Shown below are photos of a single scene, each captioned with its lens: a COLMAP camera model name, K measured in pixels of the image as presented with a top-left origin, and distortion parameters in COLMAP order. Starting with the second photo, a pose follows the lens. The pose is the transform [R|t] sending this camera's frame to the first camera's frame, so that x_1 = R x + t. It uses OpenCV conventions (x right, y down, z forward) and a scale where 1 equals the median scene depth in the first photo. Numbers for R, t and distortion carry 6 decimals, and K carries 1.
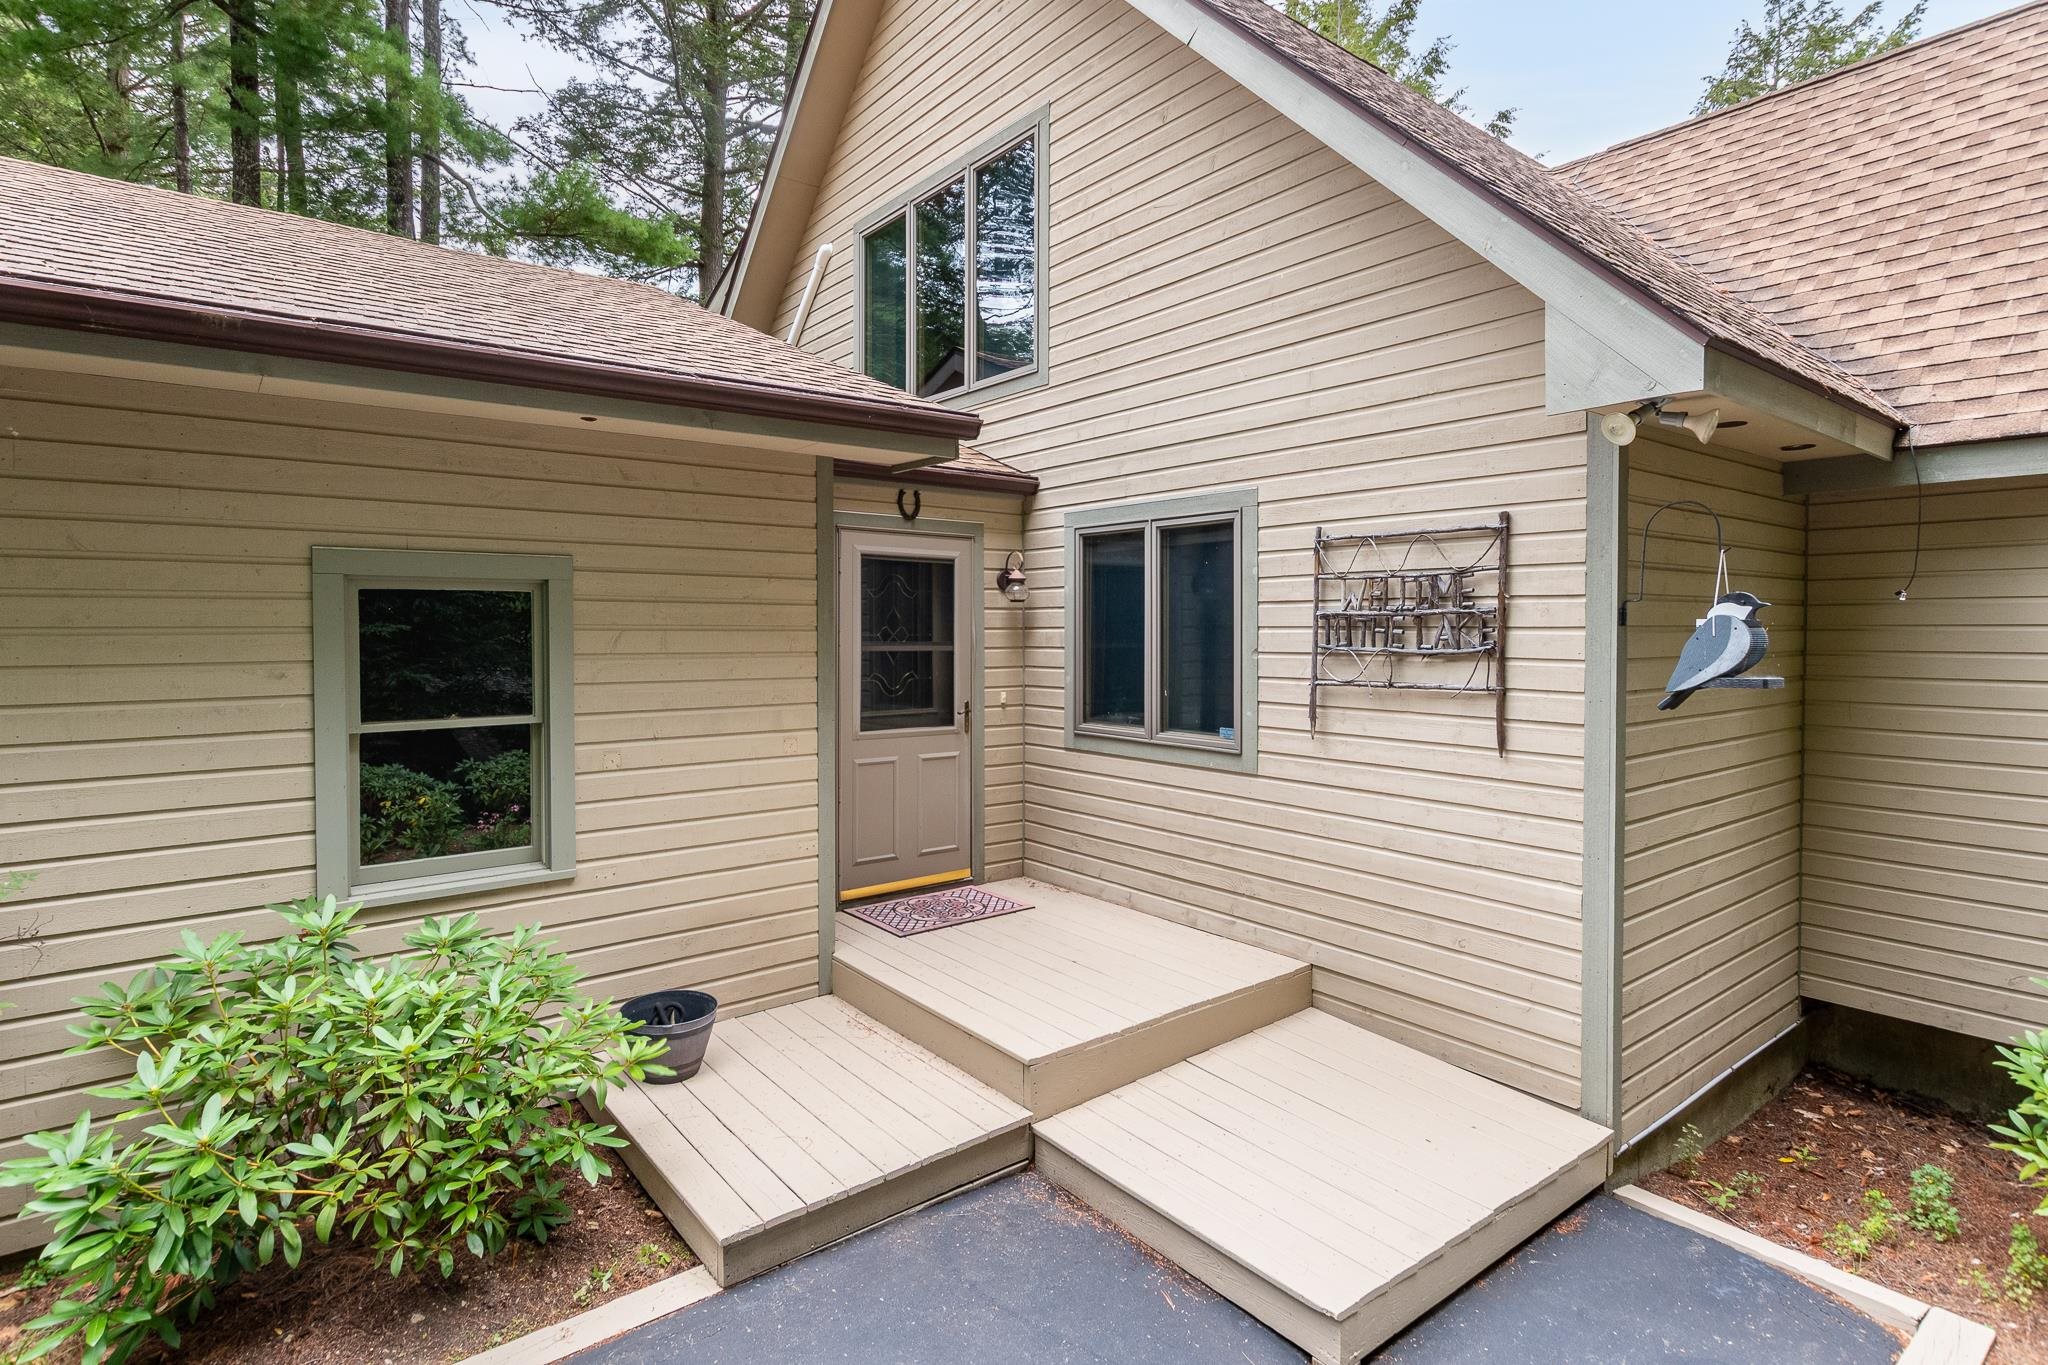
lens RADIAL K [[1012.5, 0, 987.5], [0, 1012.5, 633.0], [0, 0, 1]] dist [0.000046, -0.001547]
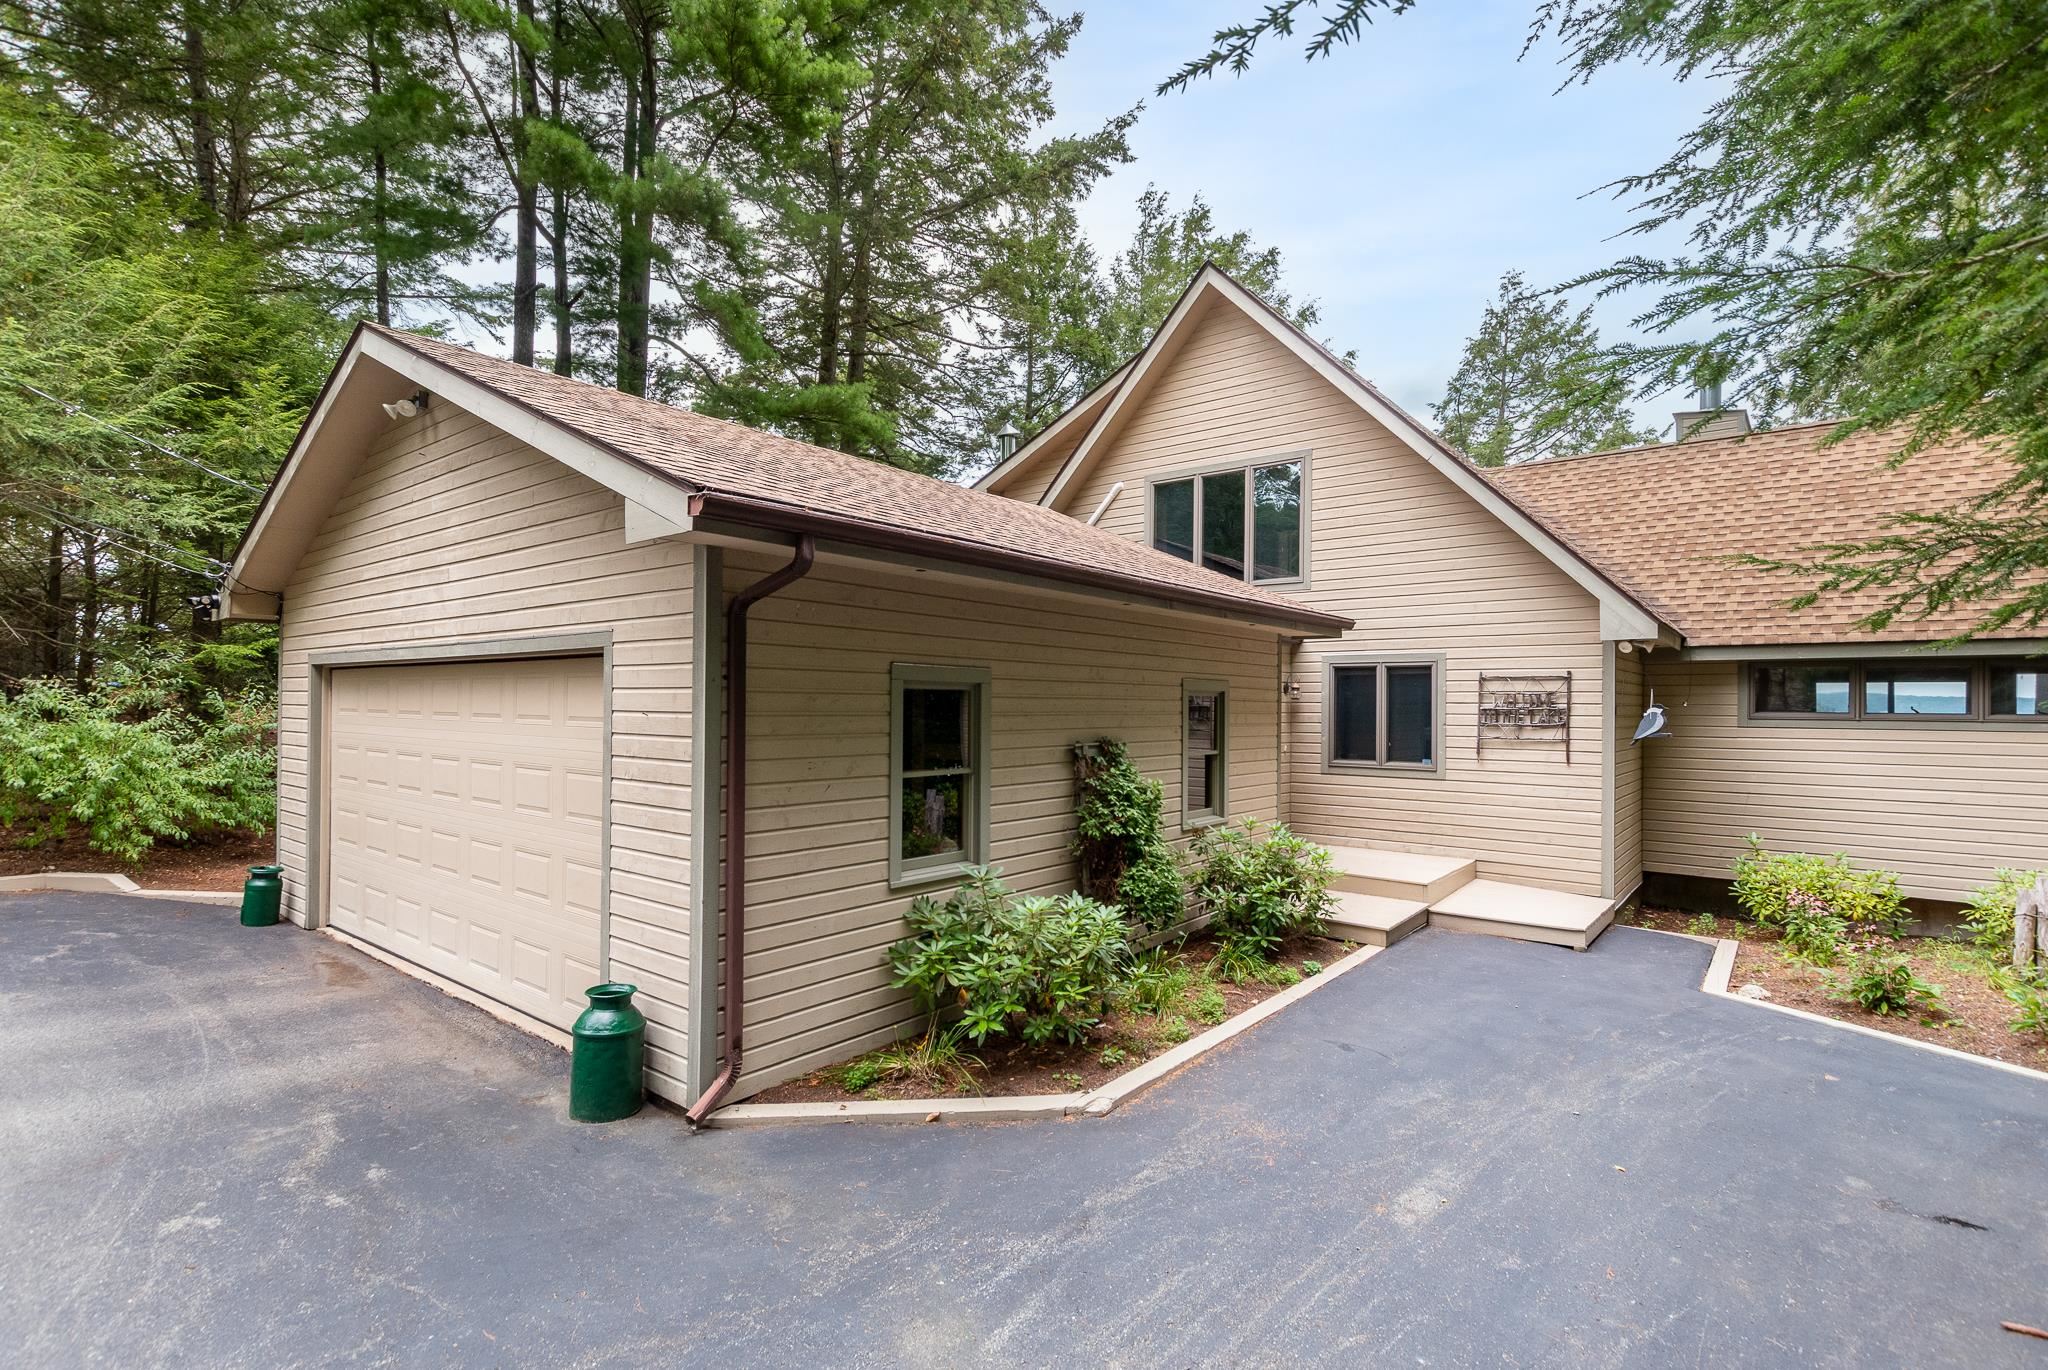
lens RADIAL K [[959.3, 0, 1025.2], [0, 959.3, 692.7], [0, 0, 1]] dist [0.001548, 0.000326]
pose [[0.968474, 0.010852, 0.248876, -1.239776], [-0.005930, 0.999772, -0.020515, -0.004235], [-0.249042, 0.018393, 0.968318, -0.884325]]
